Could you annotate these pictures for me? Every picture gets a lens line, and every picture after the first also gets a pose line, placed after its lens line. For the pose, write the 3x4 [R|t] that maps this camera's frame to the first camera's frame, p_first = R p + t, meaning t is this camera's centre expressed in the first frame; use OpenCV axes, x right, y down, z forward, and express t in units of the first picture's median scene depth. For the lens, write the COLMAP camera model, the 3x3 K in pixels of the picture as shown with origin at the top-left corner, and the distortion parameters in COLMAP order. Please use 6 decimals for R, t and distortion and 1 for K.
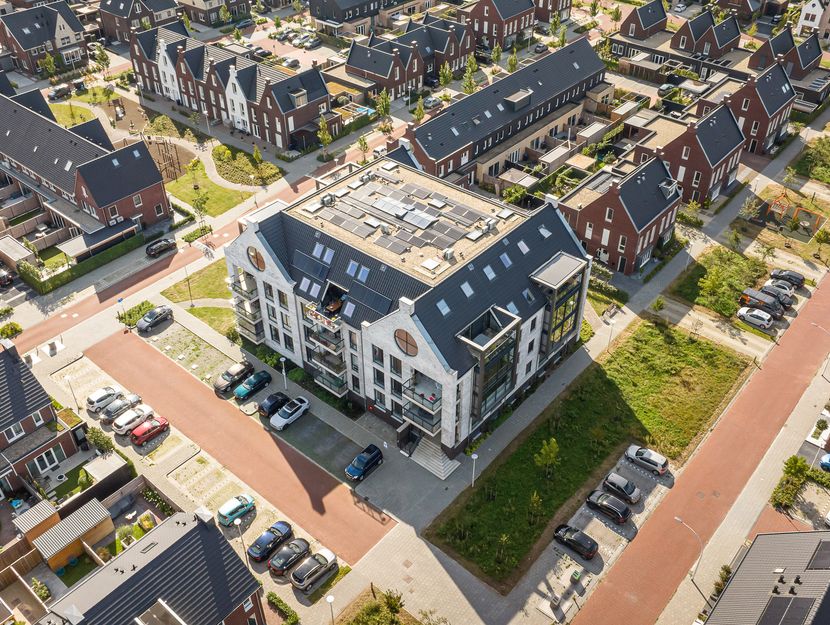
lens RADIAL K [[780.5, 0, 415.0], [0, 780.5, 312.5], [0, 0, 1]] dist [-0.008948, -0.018190]
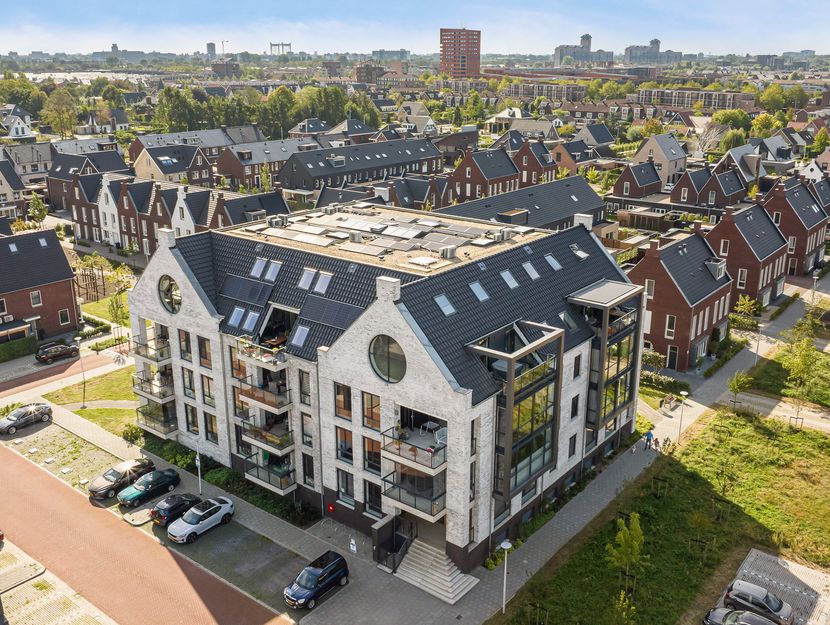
lens RADIAL K [[797.8, 0, 415.0], [0, 797.8, 312.5], [0, 0, 1]] dist [-0.016604, -0.022509]
pose [[0.999415, -0.006951, 0.033500, -0.008892], [0.018445, 0.934138, -0.356435, 0.199479], [-0.028816, 0.356844, 0.933719, 0.329892]]
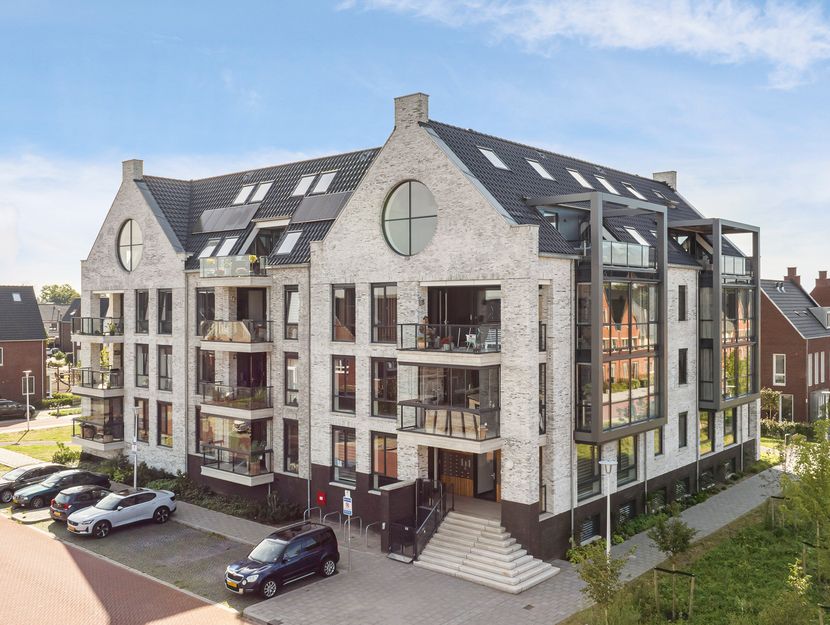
lens RADIAL K [[797.8, 0, 415.0], [0, 797.8, 312.5], [0, 0, 1]] dist [-0.016604, -0.022509]
pose [[0.999942, 0.003247, -0.010251, -0.002955], [-0.008932, 0.781607, -0.623707, 0.298506], [0.005987, 0.623762, 0.781591, 0.592337]]
